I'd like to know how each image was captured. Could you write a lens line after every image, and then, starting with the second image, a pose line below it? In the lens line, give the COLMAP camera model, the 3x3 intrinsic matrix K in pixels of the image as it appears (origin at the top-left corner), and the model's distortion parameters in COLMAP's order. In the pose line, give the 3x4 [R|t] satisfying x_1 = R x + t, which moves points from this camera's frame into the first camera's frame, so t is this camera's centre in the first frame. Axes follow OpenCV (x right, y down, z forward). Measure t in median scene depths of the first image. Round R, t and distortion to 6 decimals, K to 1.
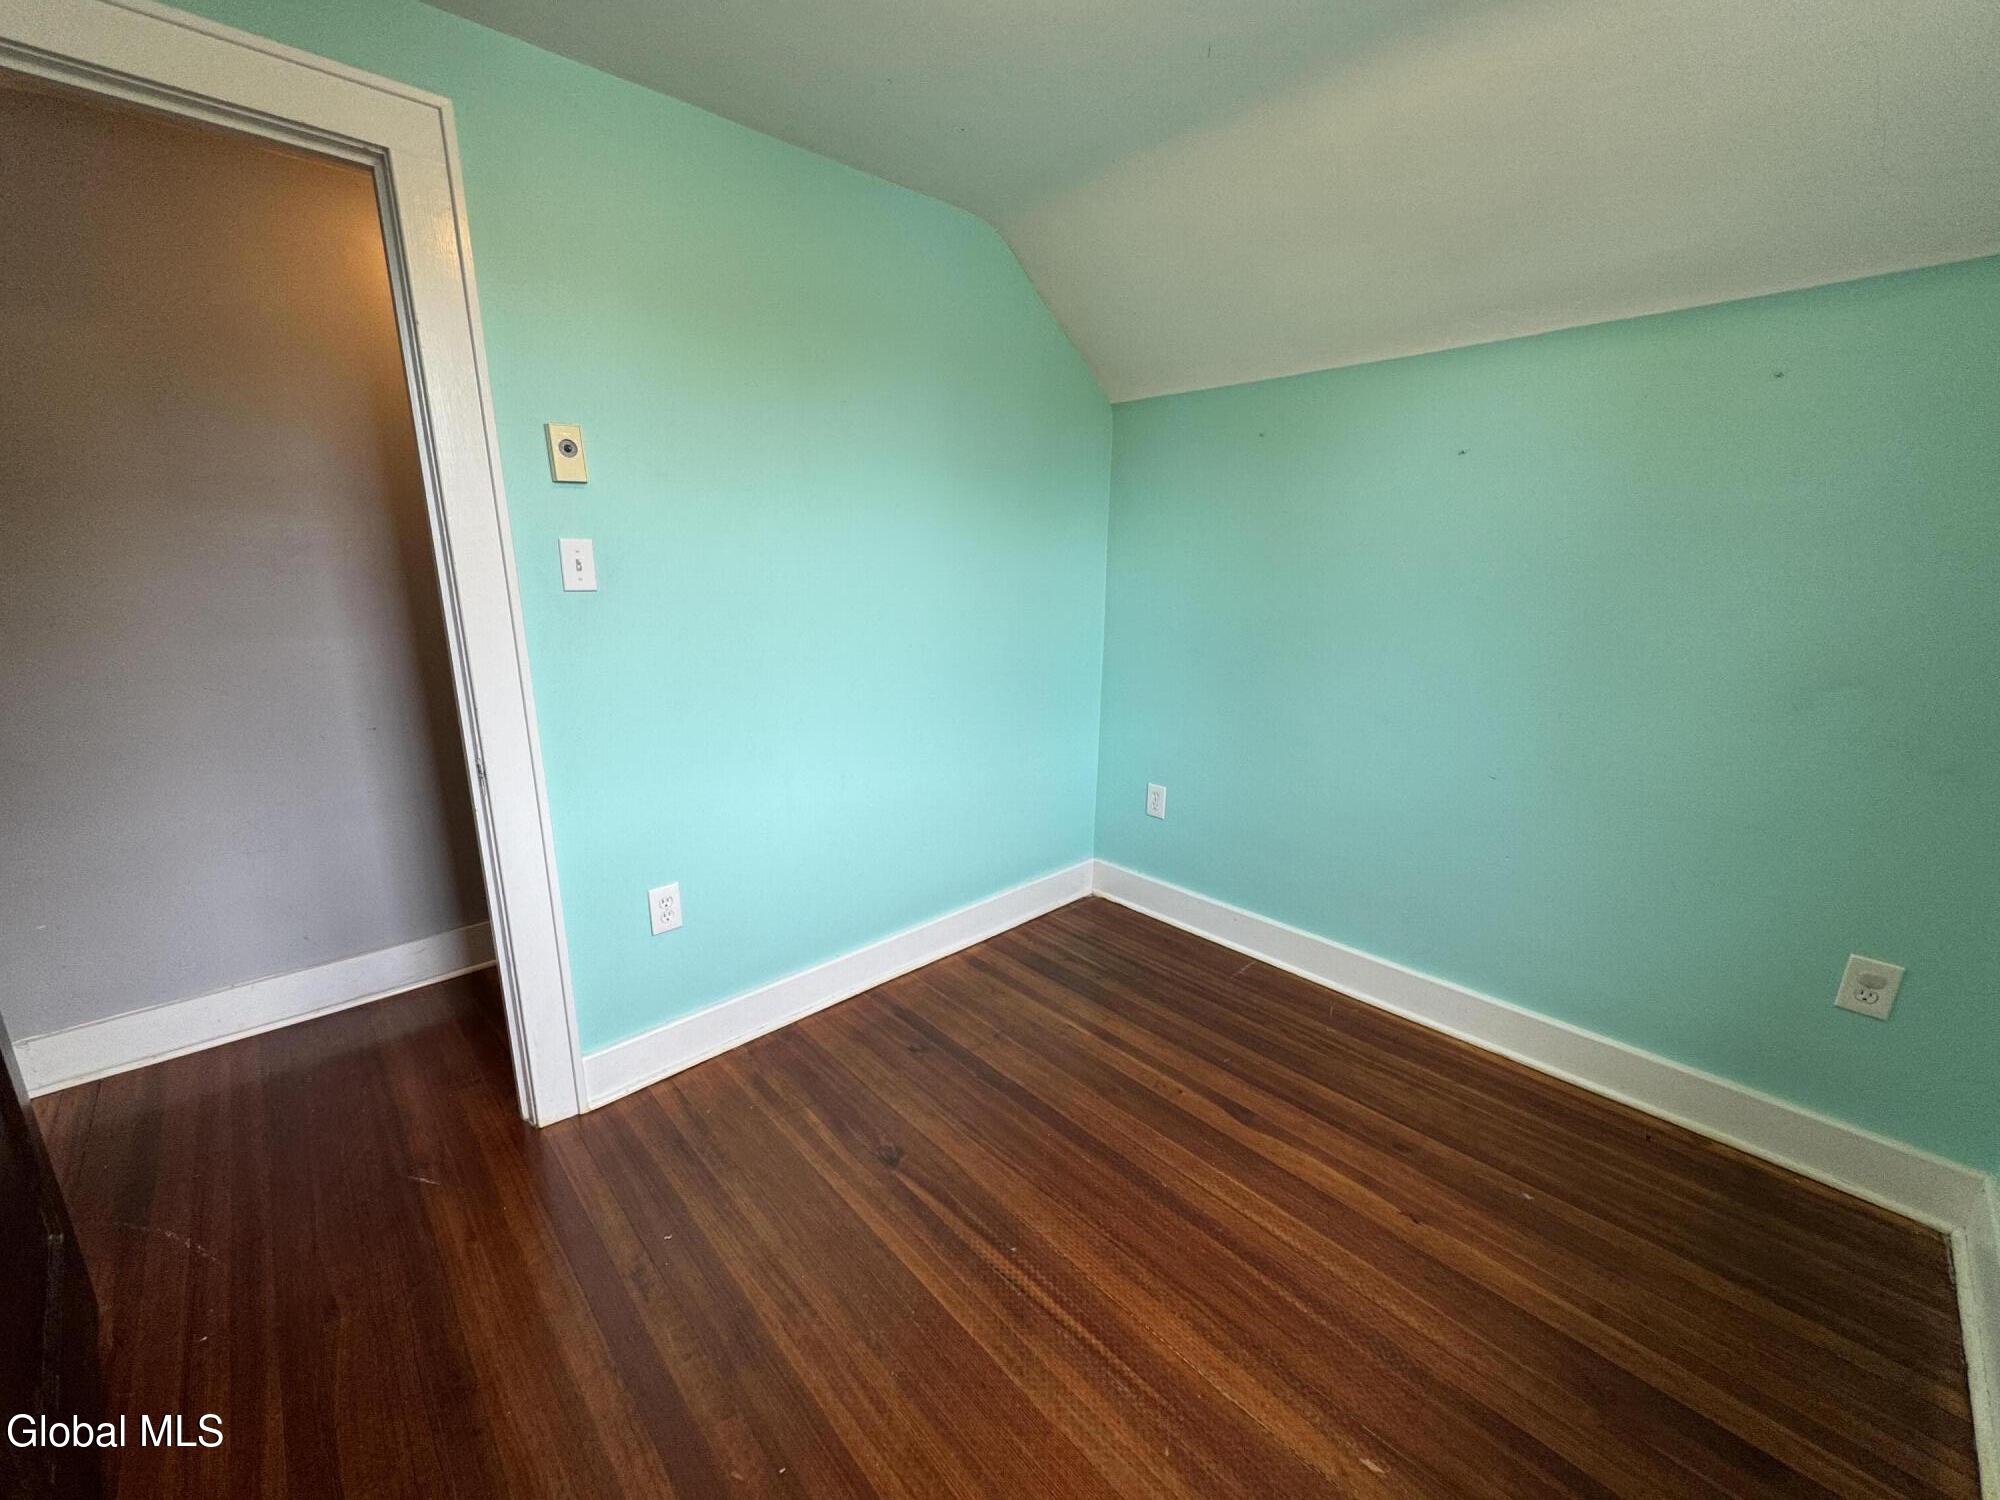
lens RADIAL K [[795.9, 0, 1001.2], [0, 795.9, 748.2], [0, 0, 1]] dist [-0.002986, 0.000038]
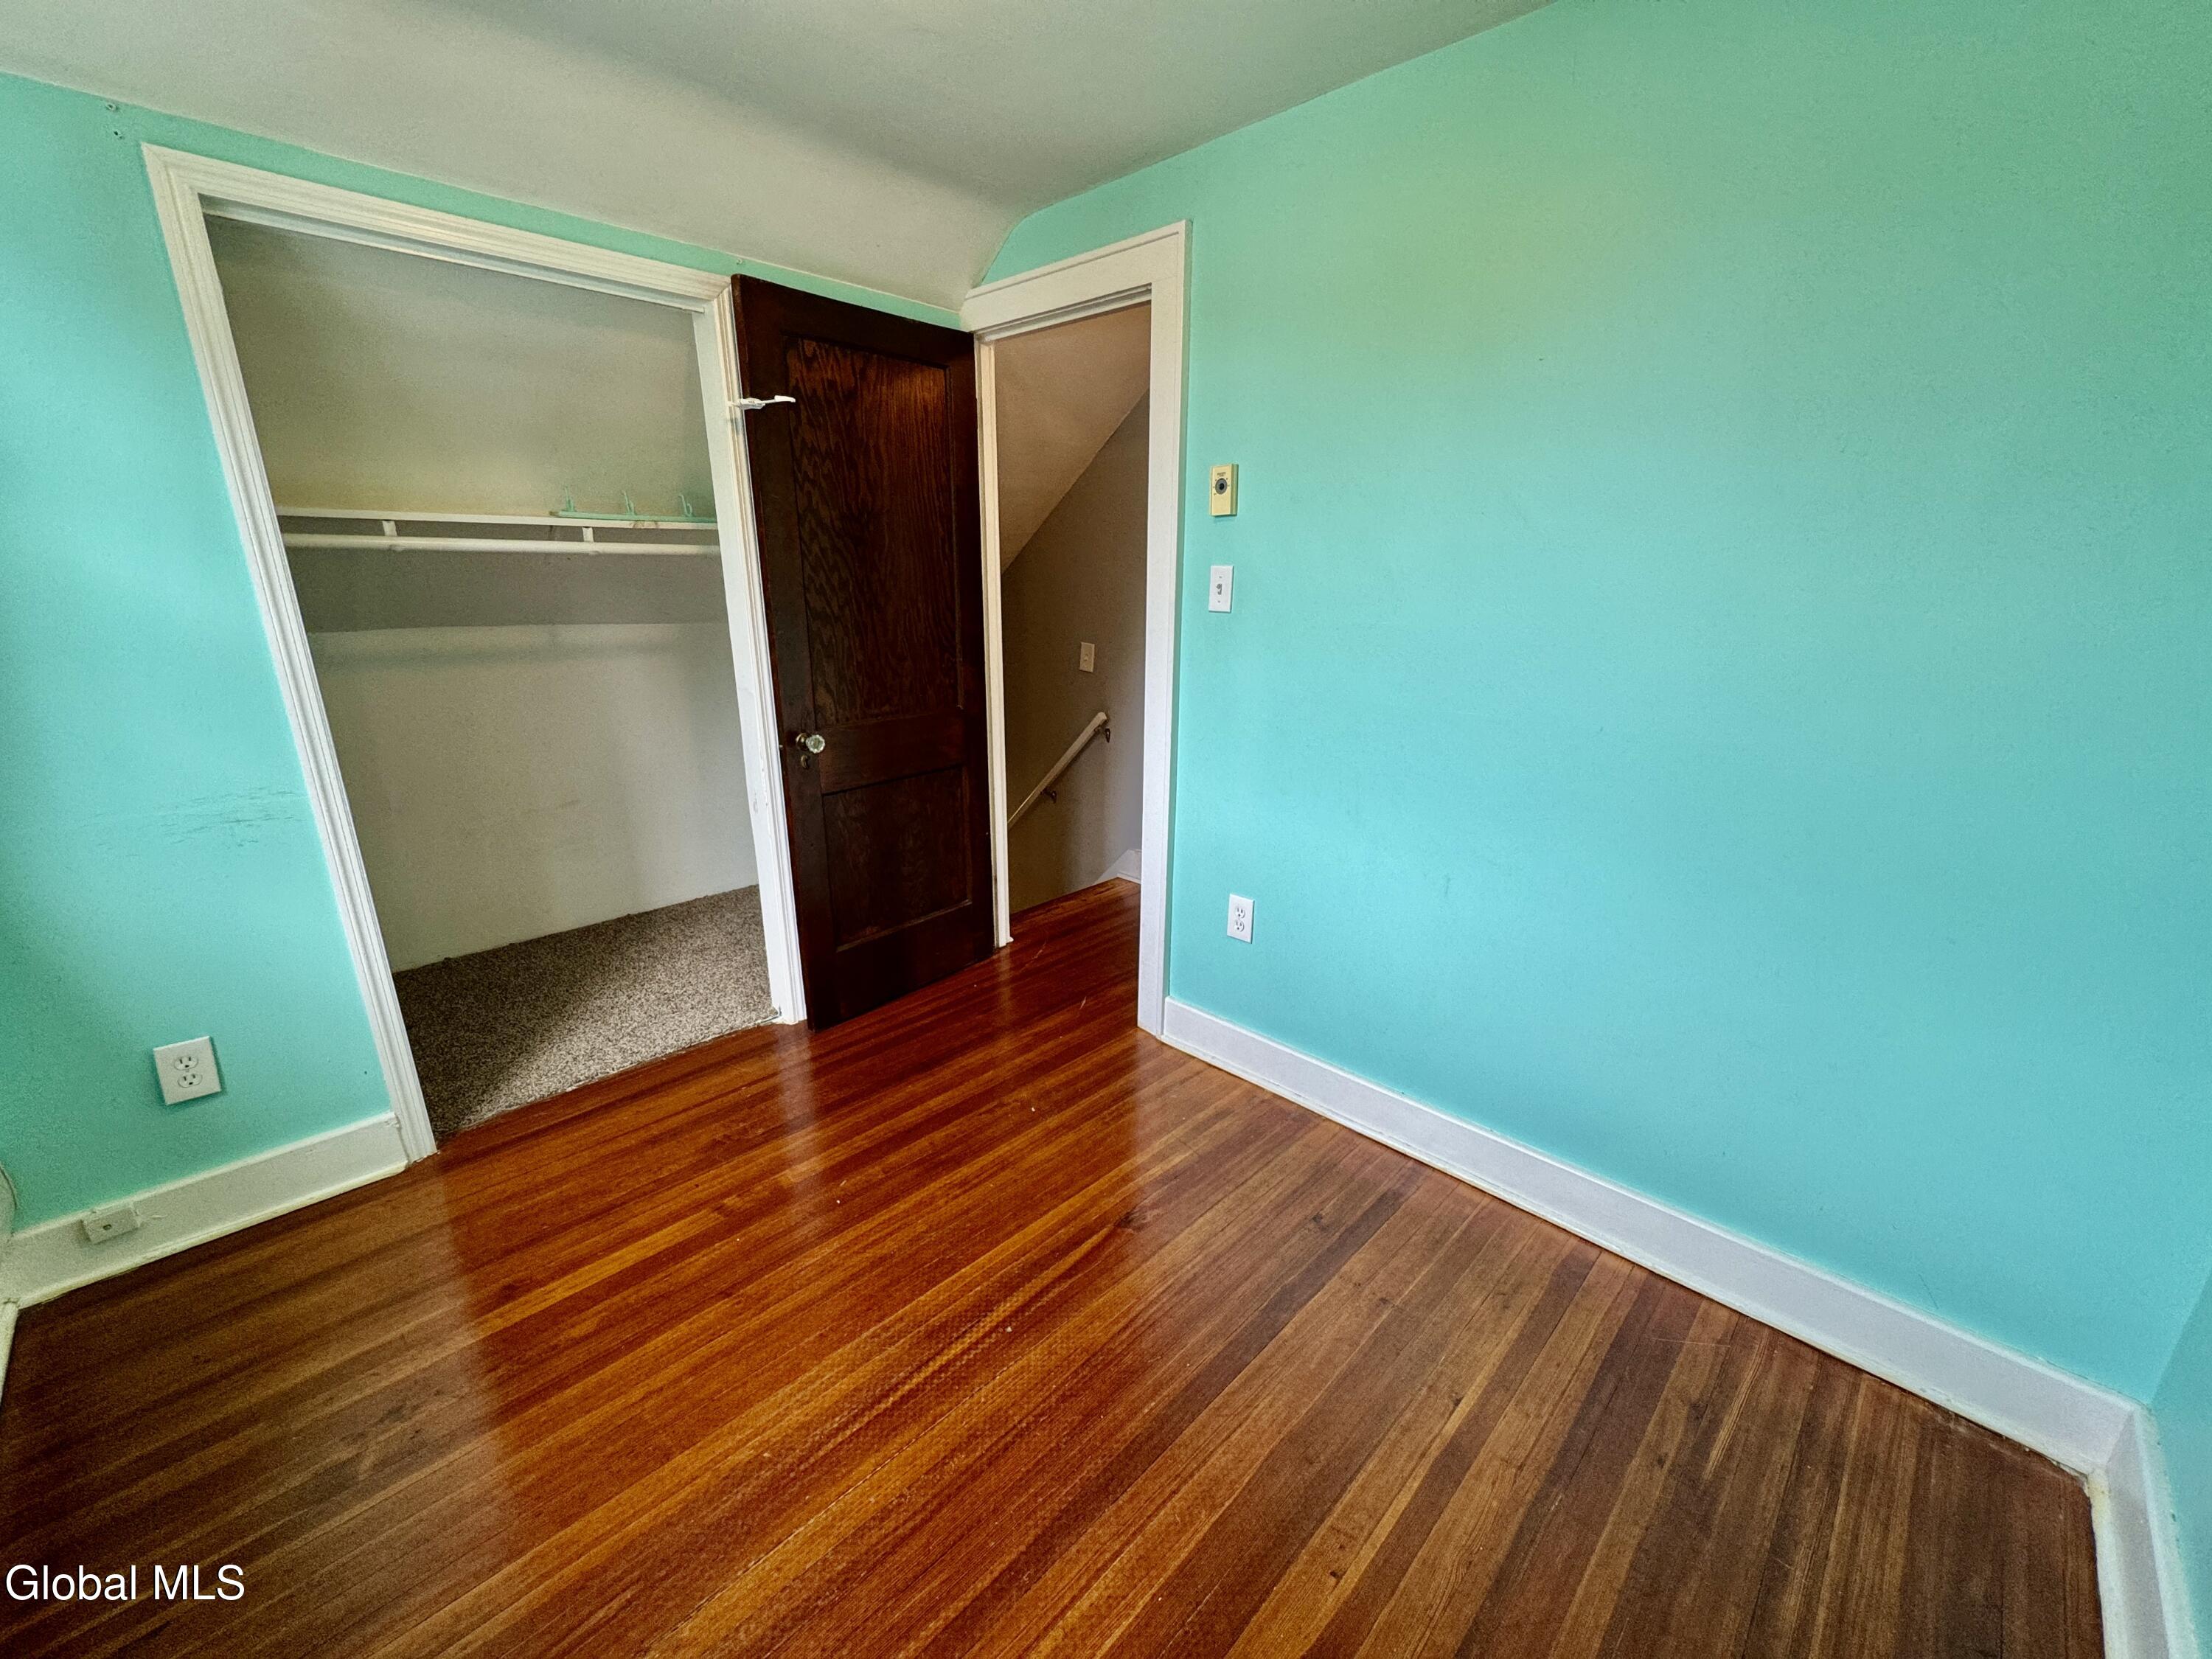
lens RADIAL K [[880.3, 0, 1105.9], [0, 880.3, 828.5], [0, 0, 1]] dist [-0.002986, 0.000038]
pose [[0.043176, 0.270603, -0.961722, 0.767741], [-0.243392, 0.936466, 0.252570, -0.187638], [0.968967, 0.223170, 0.106295, 0.781227]]
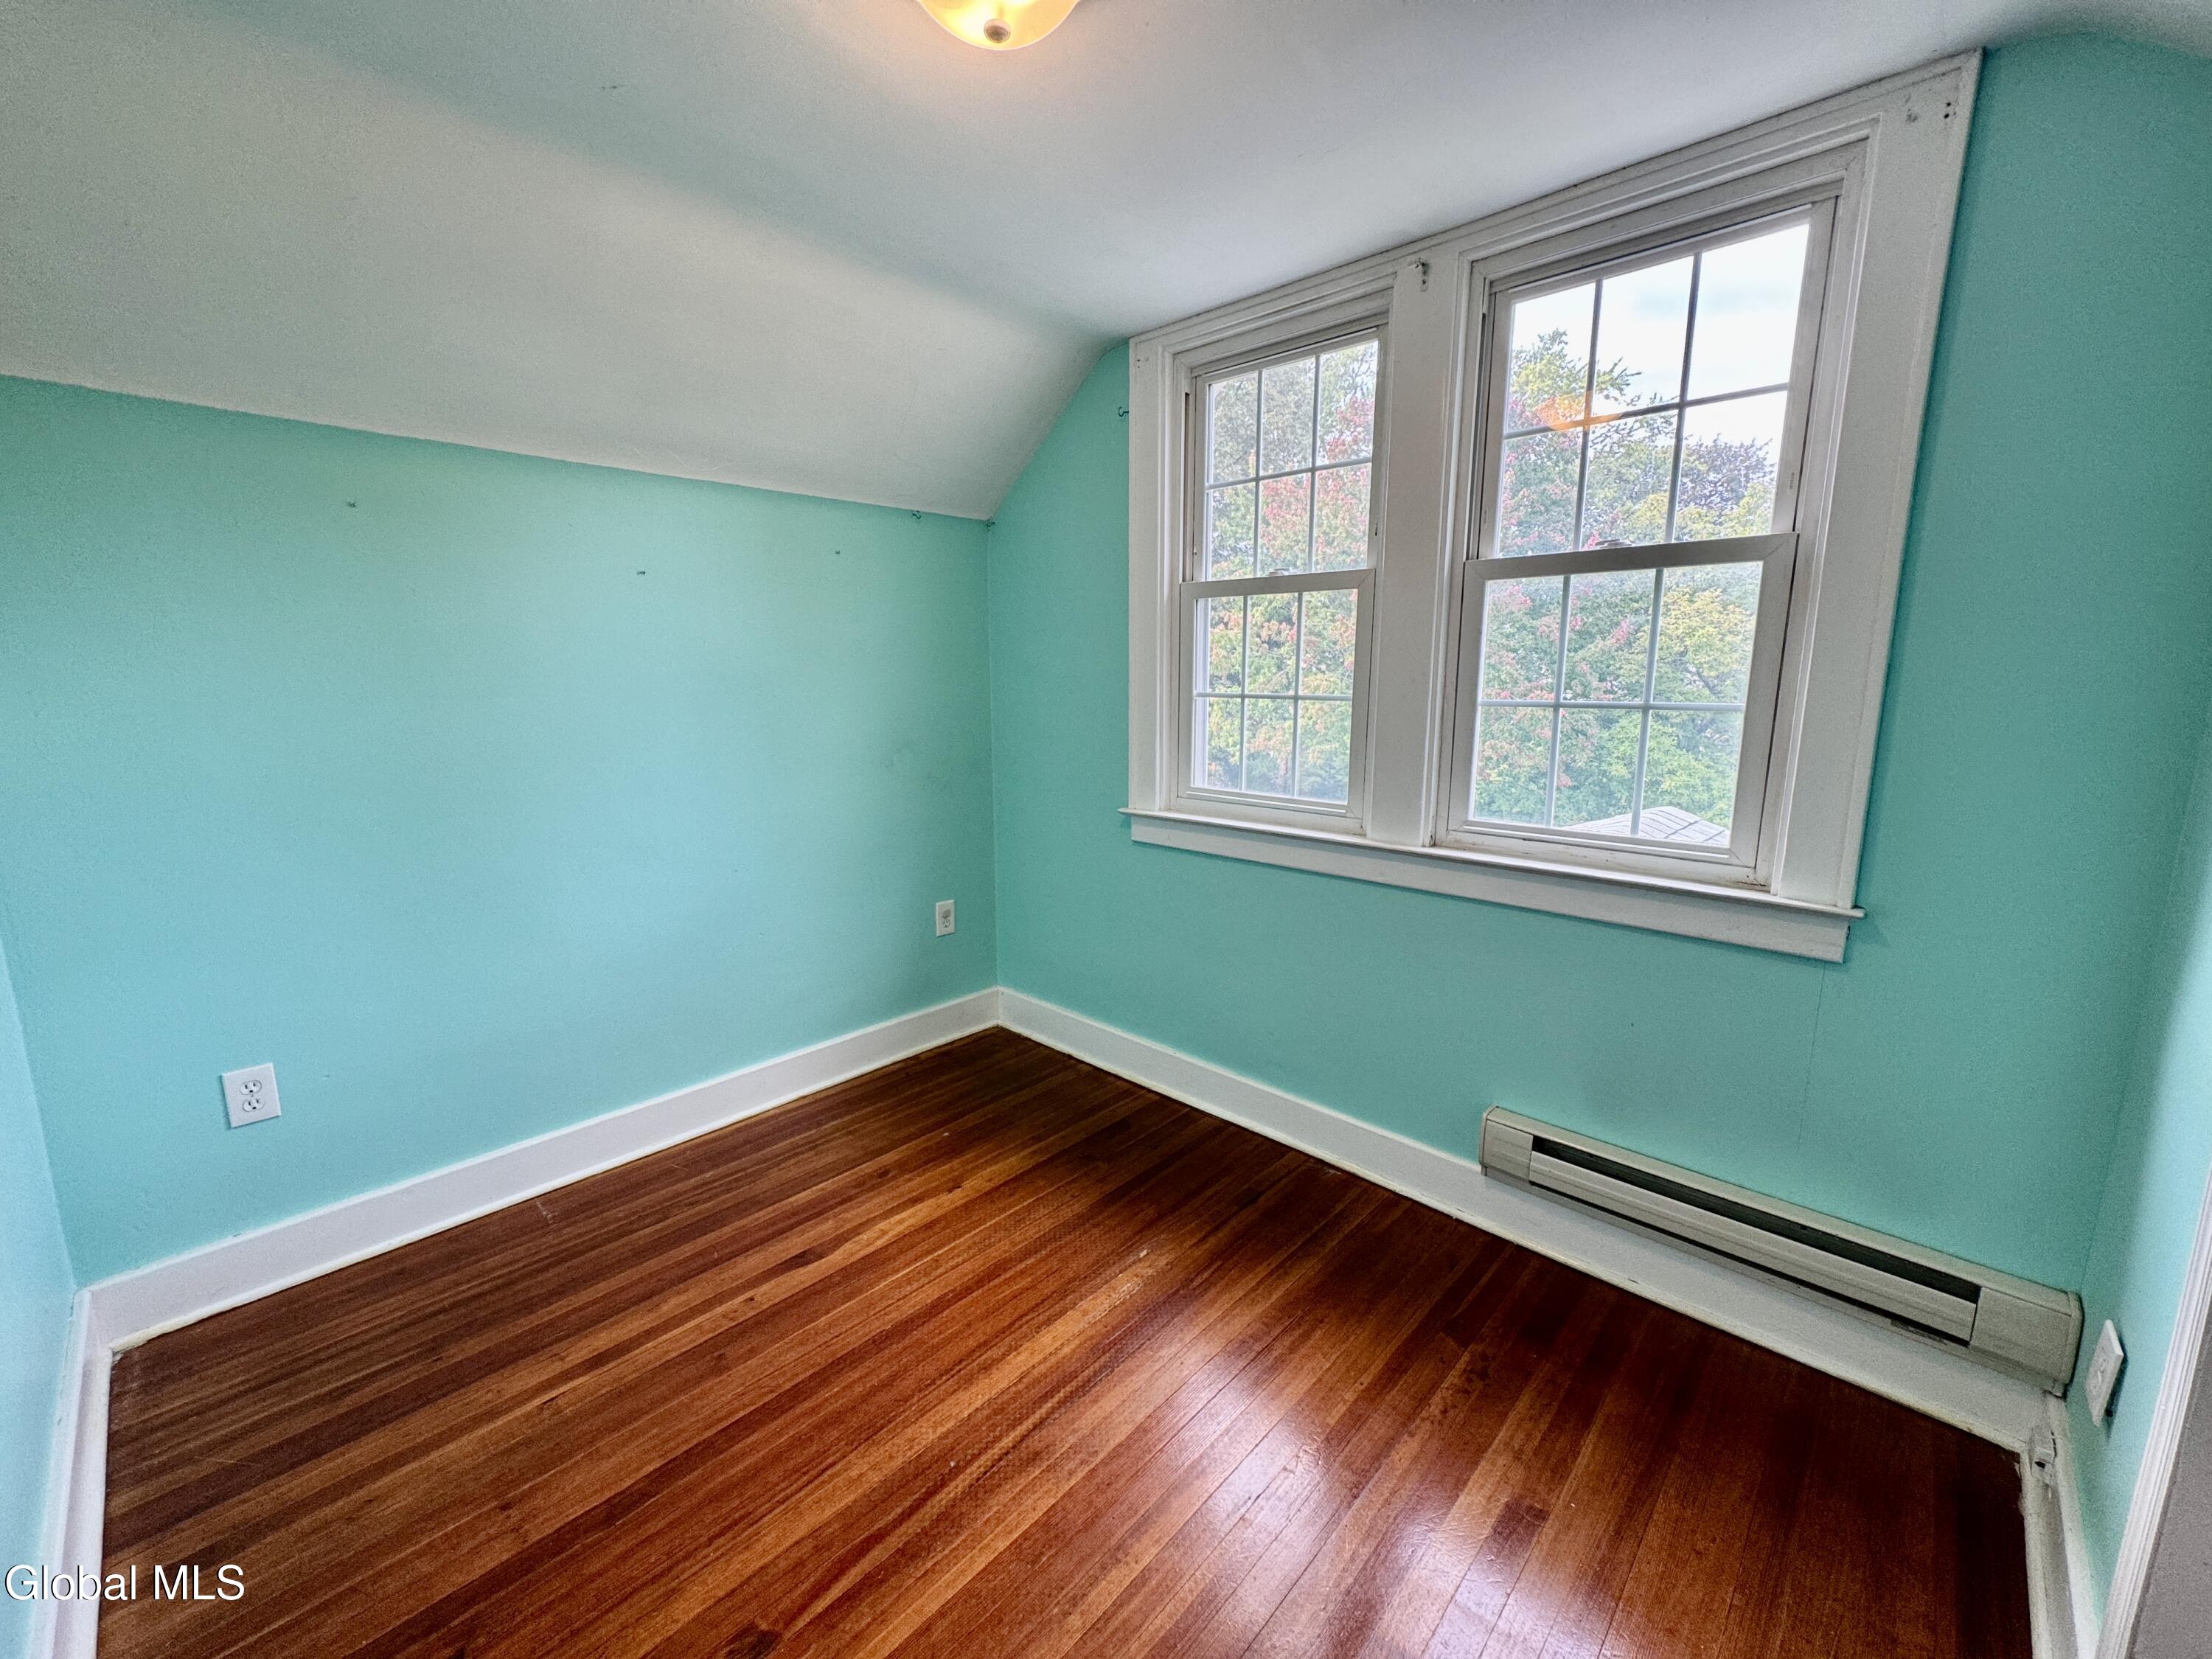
lens RADIAL K [[880.3, 0, 1103.4], [0, 880.3, 832.7], [0, 0, 1]] dist [-0.002986, 0.000038]
pose [[-0.057440, -0.185310, 0.981000, -0.726186], [0.235990, 0.952255, 0.193698, -0.155917], [-0.970056, 0.242632, -0.010966, 0.613514]]
